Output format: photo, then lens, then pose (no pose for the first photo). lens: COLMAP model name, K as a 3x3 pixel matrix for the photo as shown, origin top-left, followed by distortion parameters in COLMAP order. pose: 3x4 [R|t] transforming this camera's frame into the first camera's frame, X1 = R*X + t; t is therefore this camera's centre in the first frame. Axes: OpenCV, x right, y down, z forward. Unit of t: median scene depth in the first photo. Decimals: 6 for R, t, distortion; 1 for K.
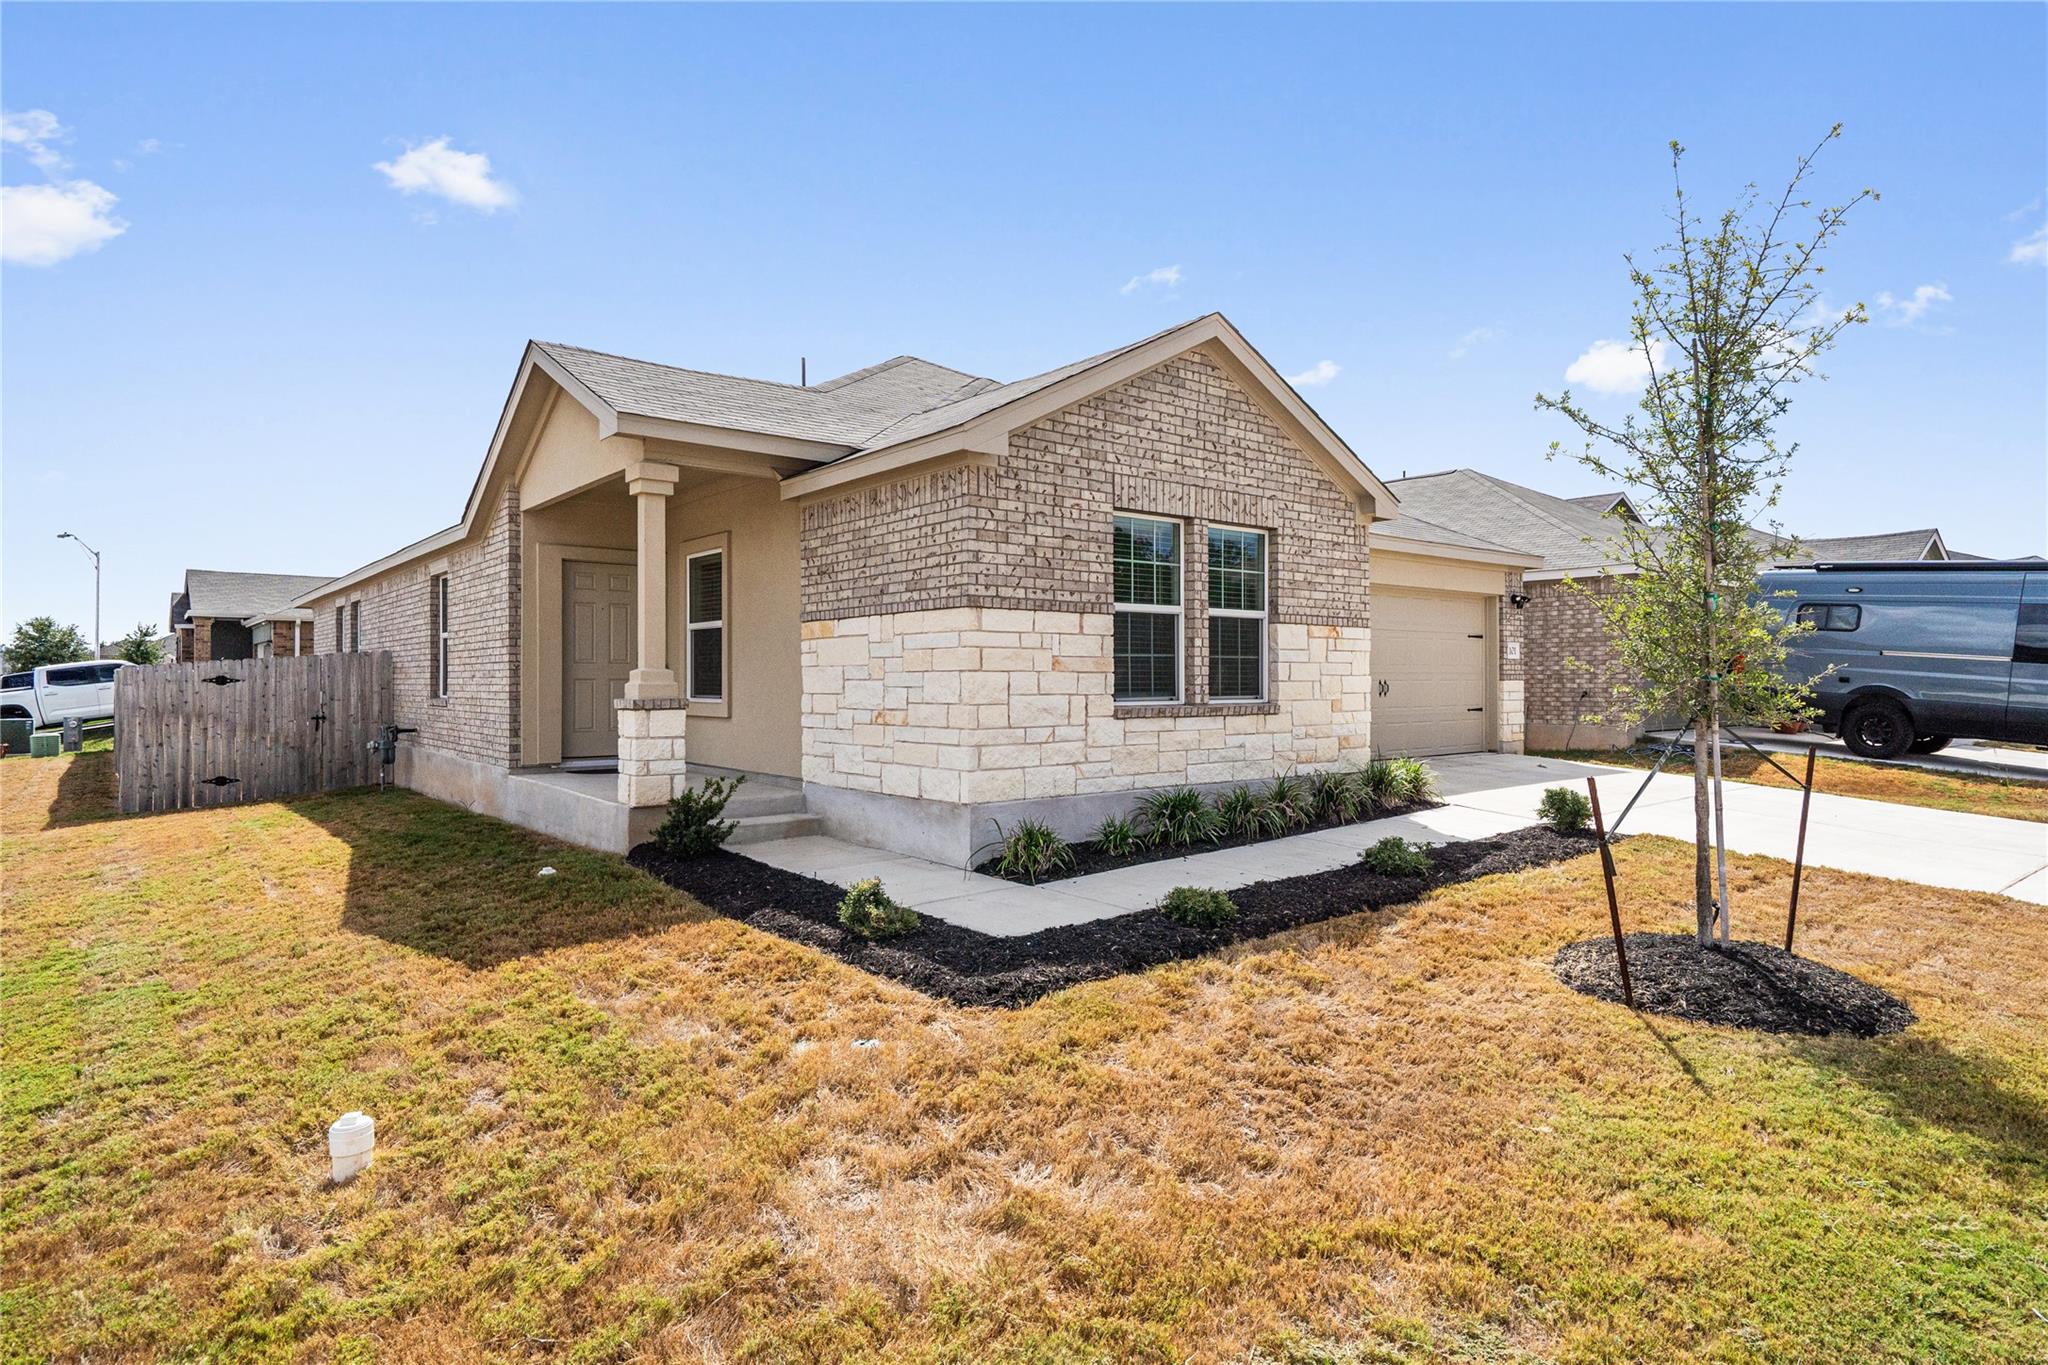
lens RADIAL K [[1086.3, 0, 1030.6], [0, 1086.3, 672.5], [0, 0, 1]] dist [-0.004691, -0.002199]
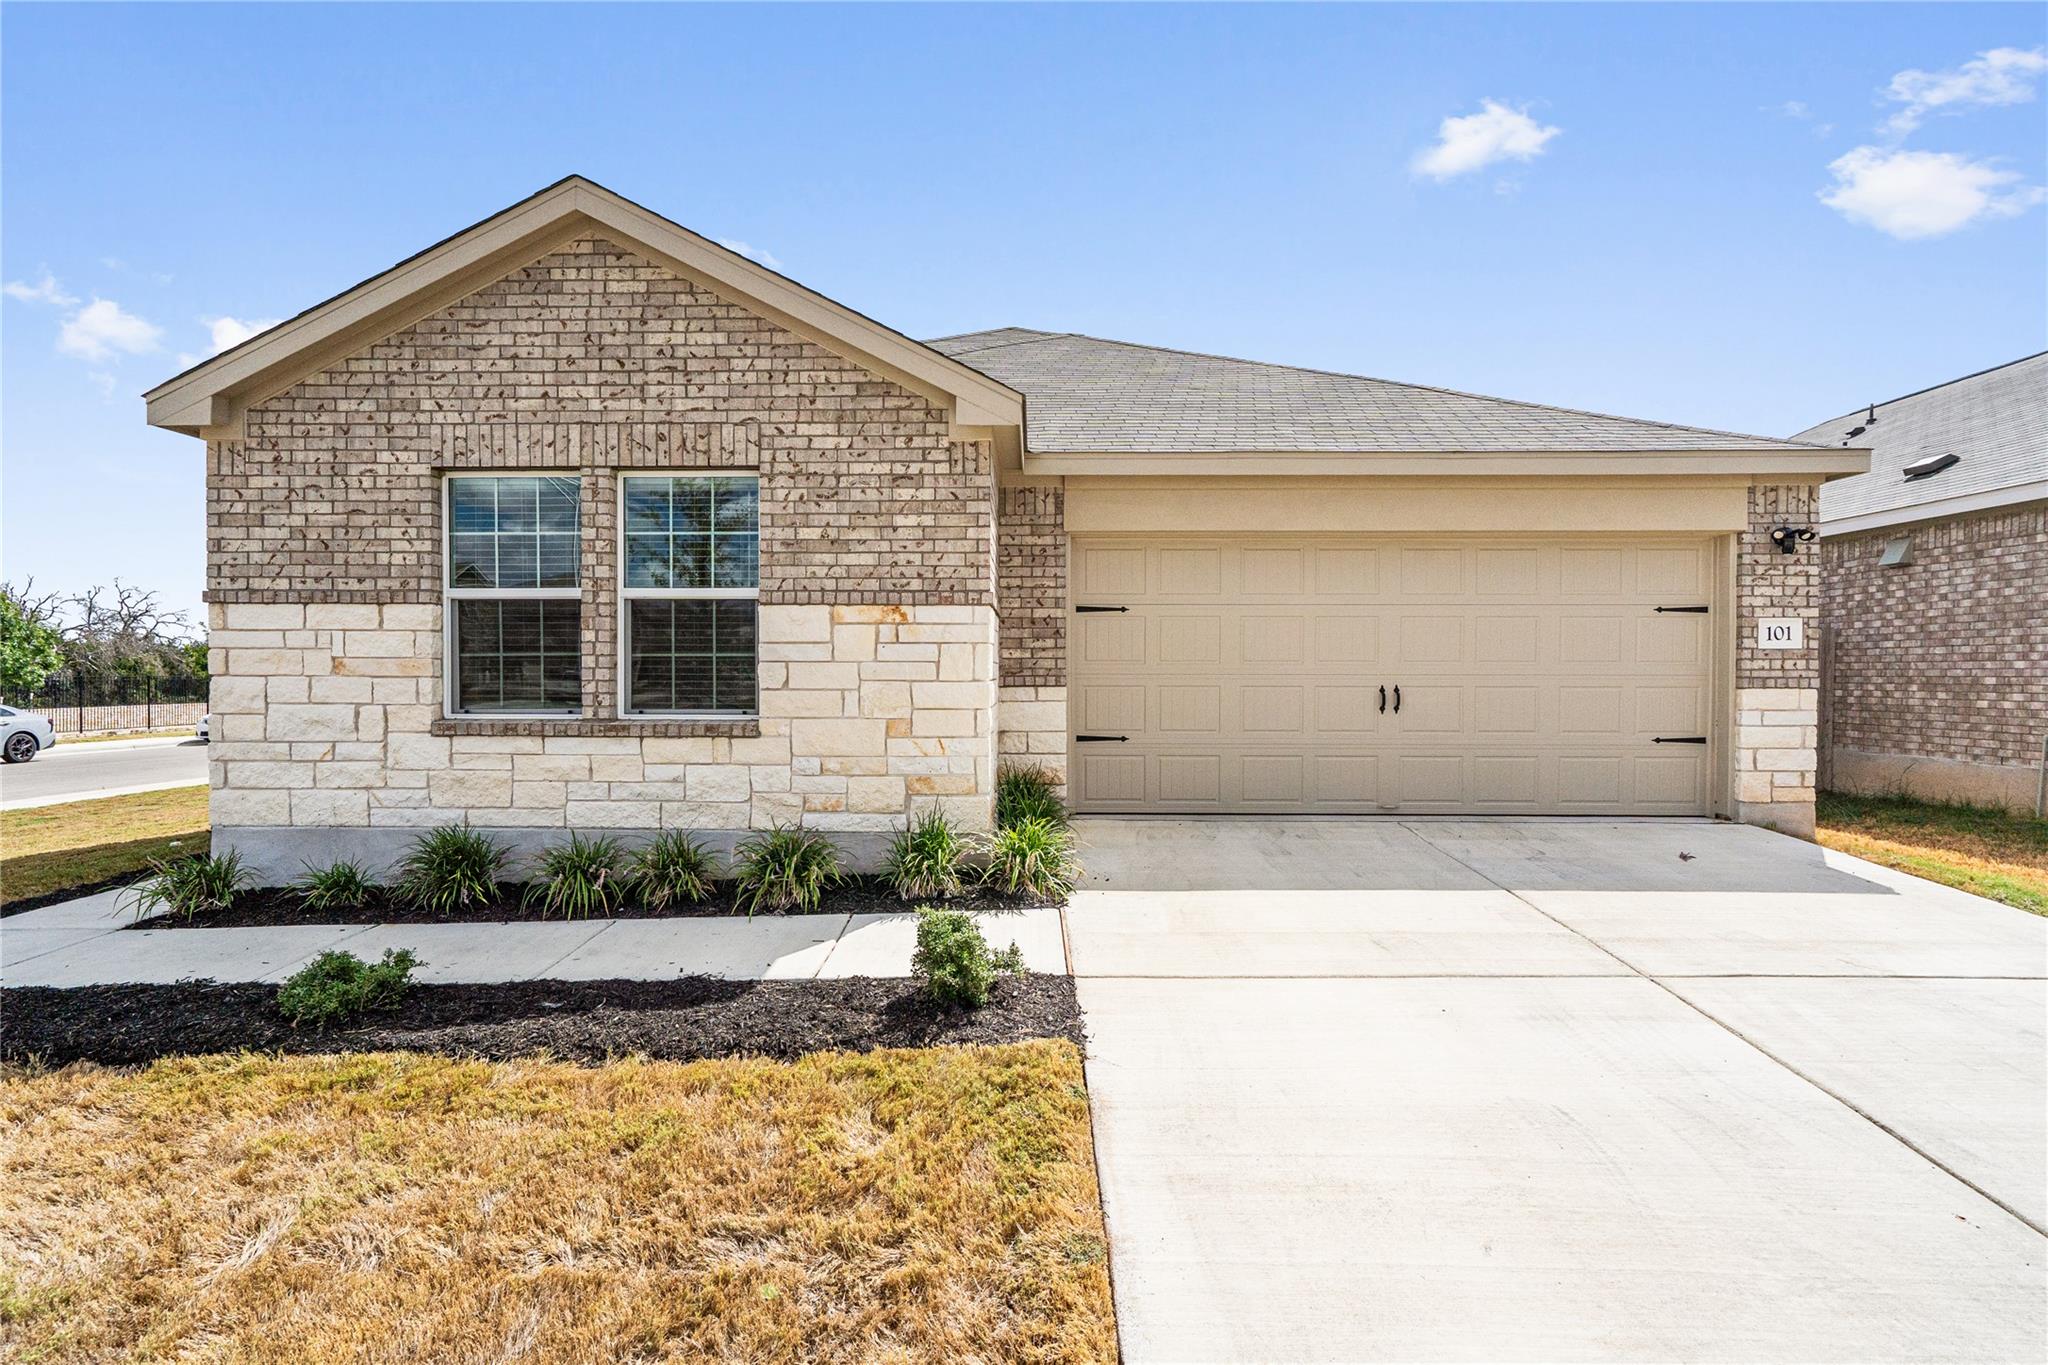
lens RADIAL K [[1014.2, 0, 1023.3], [0, 1014.2, 688.2], [0, 0, 1]] dist [-0.006700, 0.001260]
pose [[0.772680, 0.011973, -0.634683, 0.856049], [0.000759, 0.999804, 0.019784, -0.005985], [0.634795, -0.015768, 0.772520, 0.685518]]
